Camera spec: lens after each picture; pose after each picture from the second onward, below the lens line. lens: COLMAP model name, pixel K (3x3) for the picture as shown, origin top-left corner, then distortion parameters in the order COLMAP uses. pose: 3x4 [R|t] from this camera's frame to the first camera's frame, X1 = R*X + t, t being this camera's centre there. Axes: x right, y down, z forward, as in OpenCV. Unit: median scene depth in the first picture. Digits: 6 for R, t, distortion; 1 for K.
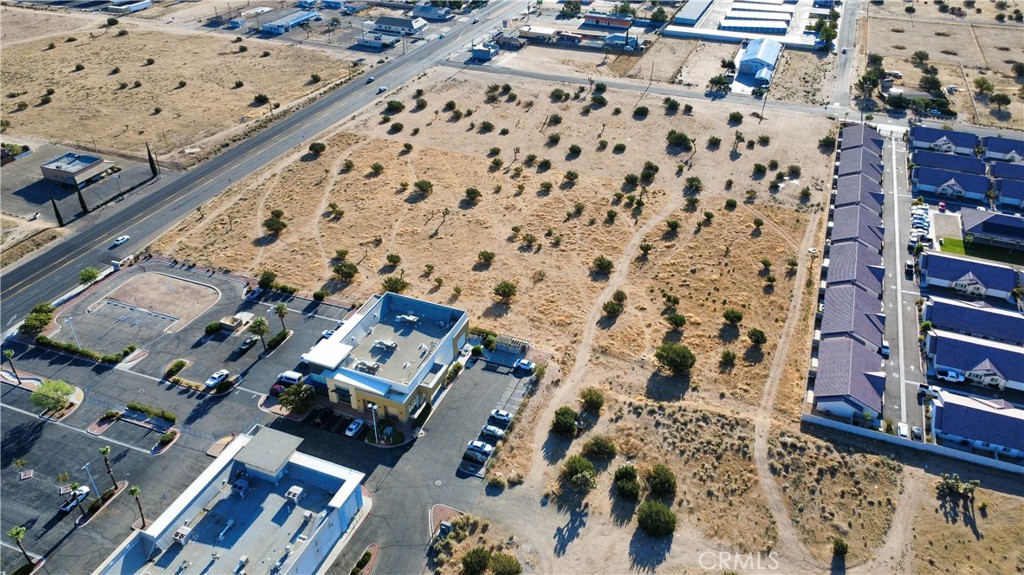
lens RADIAL K [[774.3, 0, 515.0], [0, 774.3, 291.8], [0, 0, 1]] dist [0.006533, -0.009775]
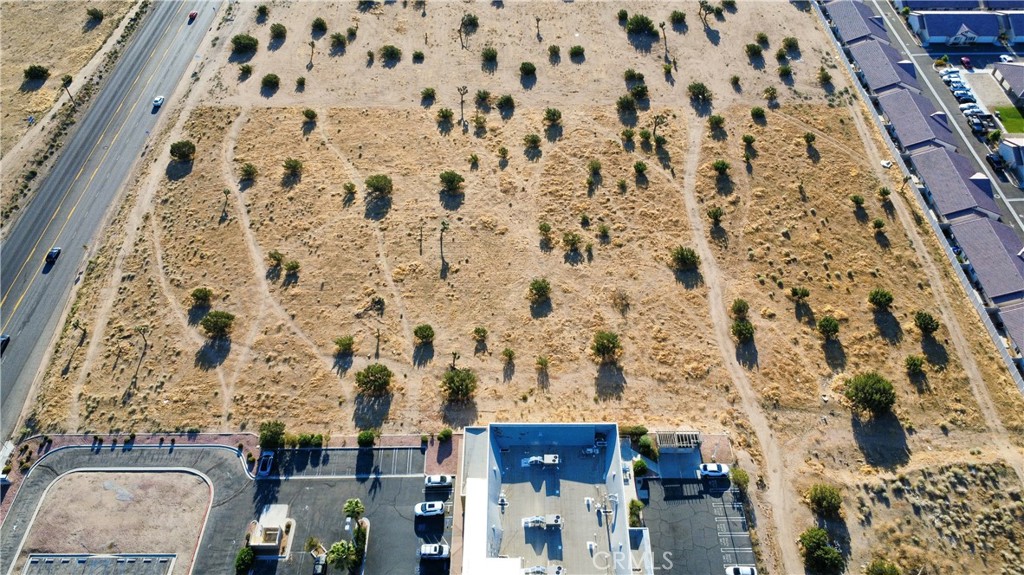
lens RADIAL K [[774.3, 0, 515.0], [0, 774.3, 291.8], [0, 0, 1]] dist [0.006533, -0.009775]
pose [[0.929698, -0.282209, 0.236683, -0.213275], [0.215602, 0.937977, 0.271506, -0.226149], [-0.298625, -0.201390, 0.932880, 0.298435]]
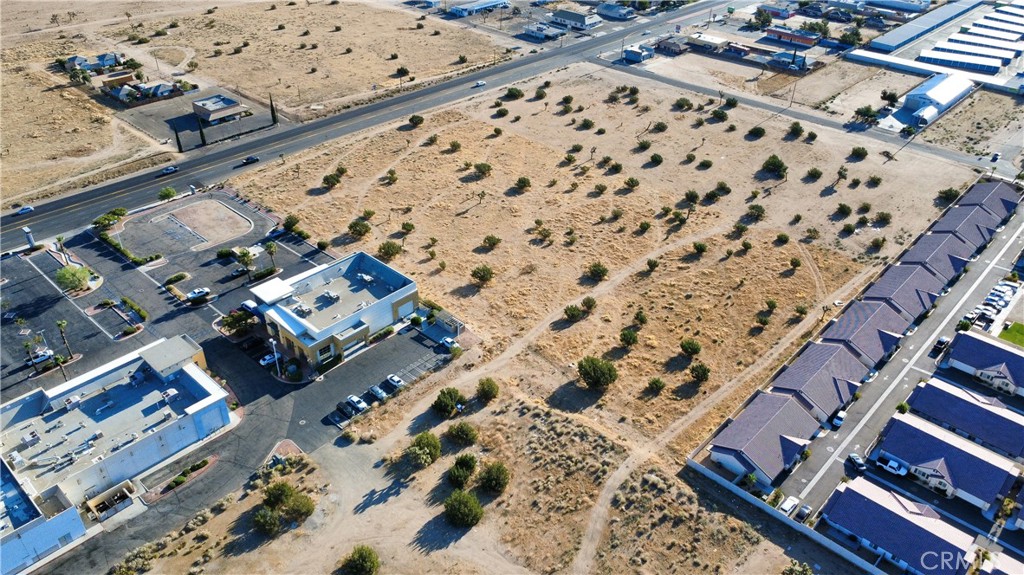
lens RADIAL K [[774.3, 0, 515.0], [0, 774.3, 291.8], [0, 0, 1]] dist [0.006533, -0.009775]
pose [[0.931181, 0.204203, -0.301999, 0.289489], [-0.204733, 0.978350, 0.030262, -0.016118], [0.301640, 0.033650, 0.952828, 0.031334]]
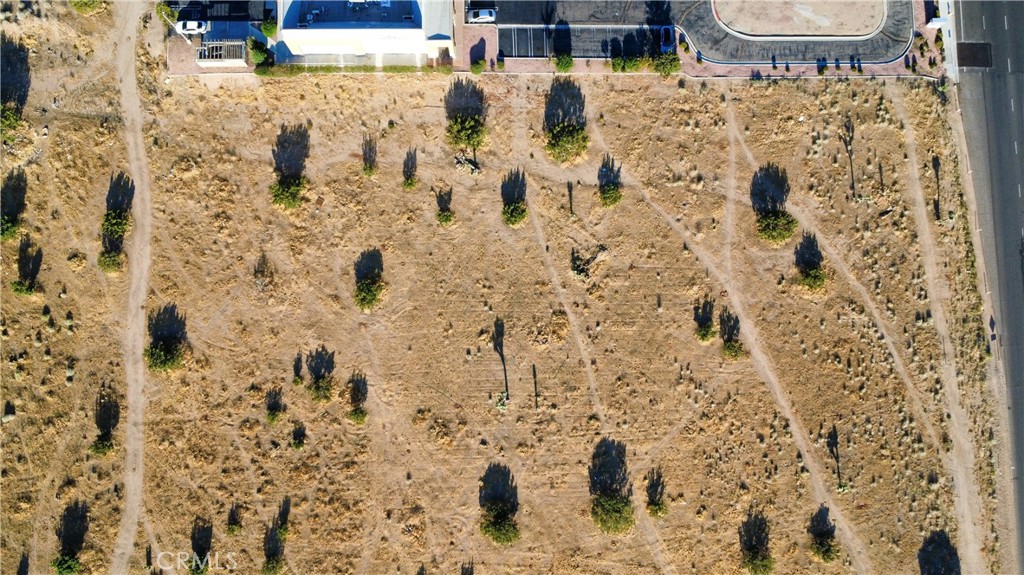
lens RADIAL K [[774.3, 0, 515.0], [0, 774.3, 291.8], [0, 0, 1]] dist [0.006533, -0.009775]
pose [[-0.925978, 0.372720, -0.060378, -0.091928], [-0.224883, -0.415957, 0.881140, -0.508527], [0.303304, 0.829494, 0.468985, 0.710338]]
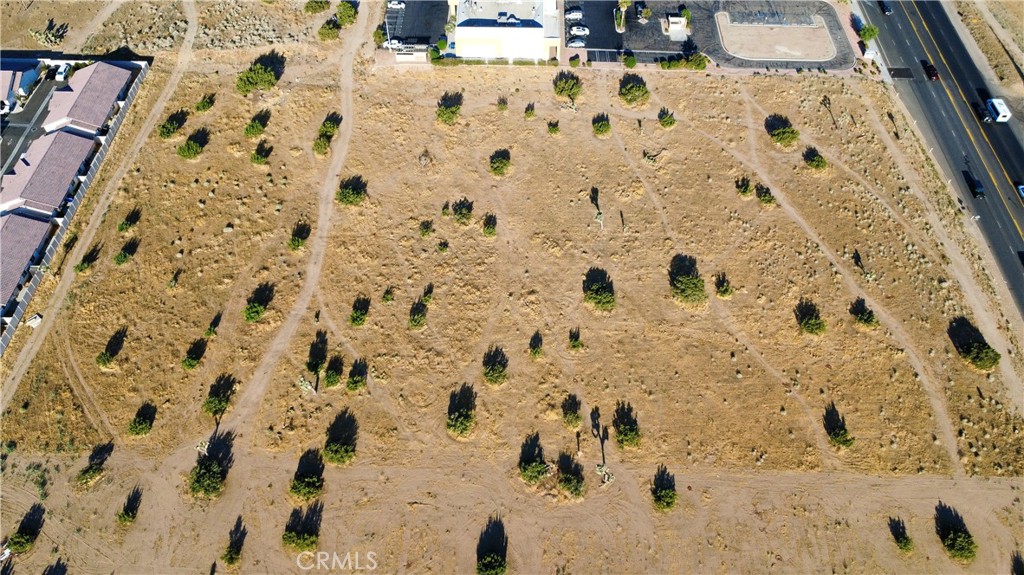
lens RADIAL K [[774.3, 0, 515.0], [0, 774.3, 291.8], [0, 0, 1]] dist [0.006533, -0.009775]
pose [[-0.936534, 0.266176, -0.228157, 0.146545], [-0.203367, 0.117631, 0.972011, -0.721780], [0.285564, 0.956720, -0.056034, 1.073421]]
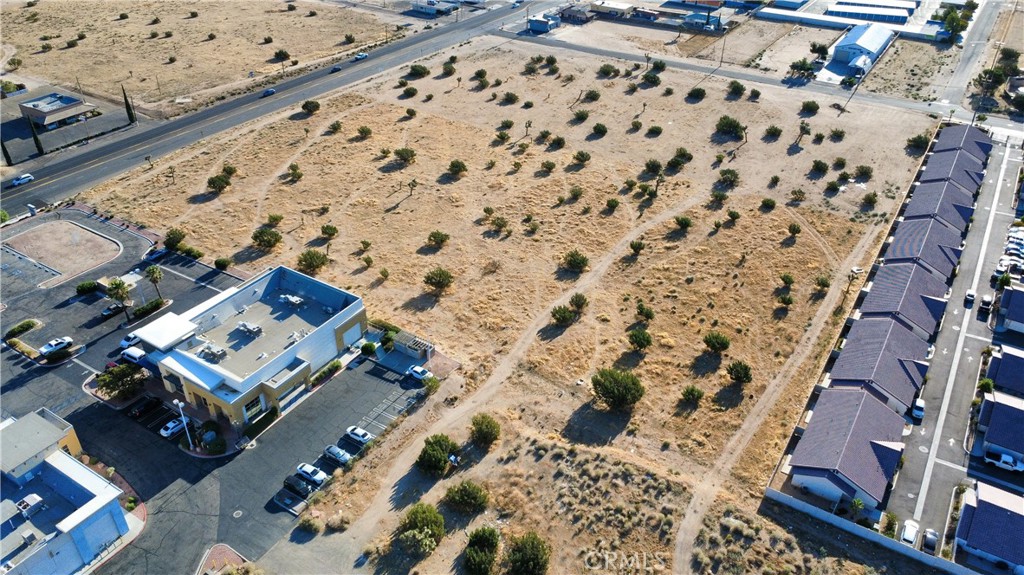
lens RADIAL K [[774.3, 0, 515.0], [0, 774.3, 291.8], [0, 0, 1]] dist [0.006533, -0.009775]
pose [[0.982829, 0.101817, -0.153886, 0.162785], [-0.102180, 0.994750, 0.005569, -0.001455], [0.153645, 0.010250, 0.988073, 0.178289]]
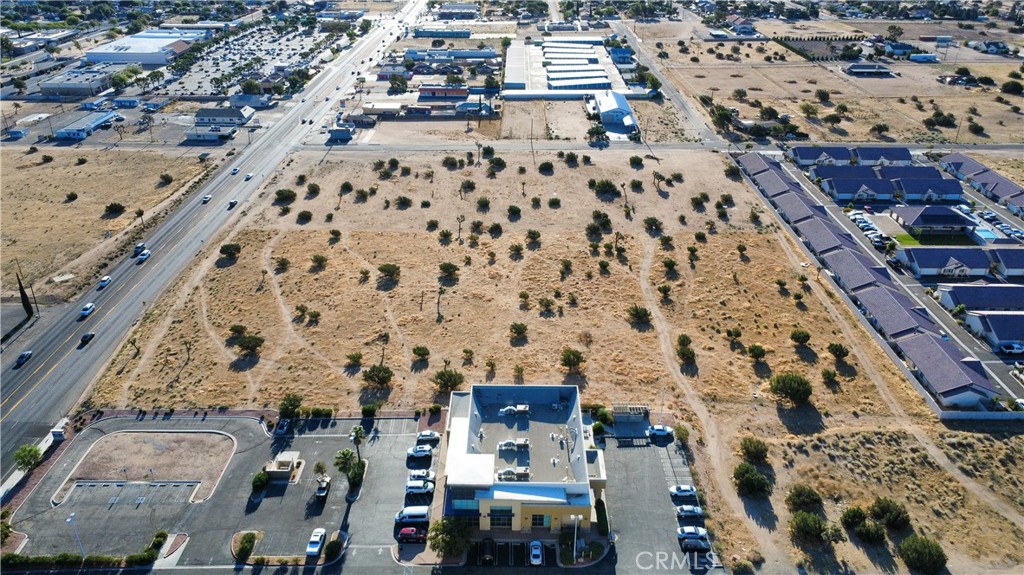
lens RADIAL K [[774.3, 0, 515.0], [0, 774.3, 291.8], [0, 0, 1]] dist [0.006533, -0.009775]
pose [[0.931226, -0.171693, 0.321464, -0.291095], [0.205283, 0.975945, -0.073420, -0.020939], [-0.301125, 0.134362, 0.944071, 0.148988]]
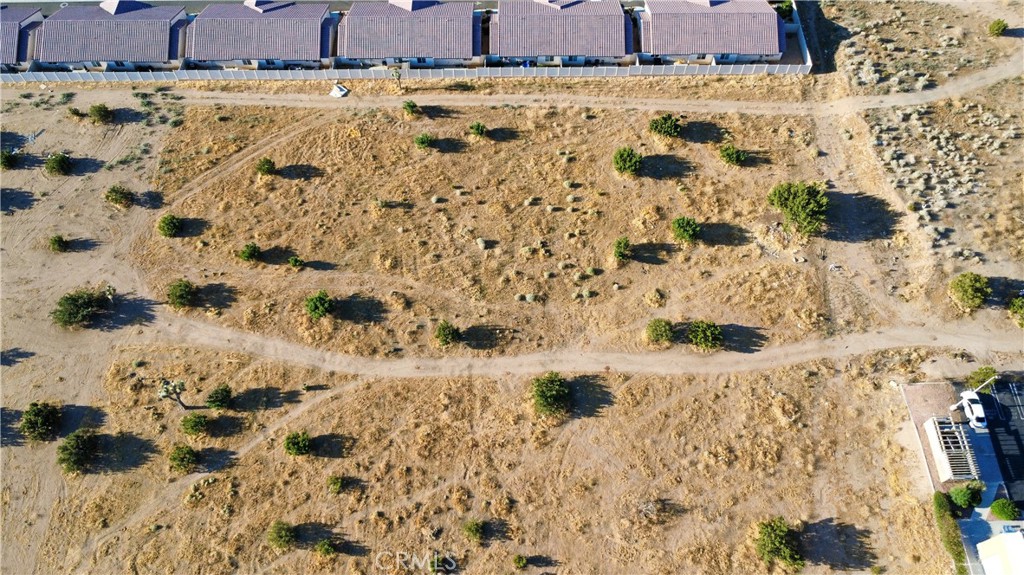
lens RADIAL K [[774.3, 0, 515.0], [0, 774.3, 291.8], [0, 0, 1]] dist [0.006533, -0.009775]
pose [[-0.373630, -0.804680, 0.461401, -0.036260], [0.511083, 0.236519, 0.826349, -0.397842], [-0.774076, 0.544563, 0.322888, 0.762151]]
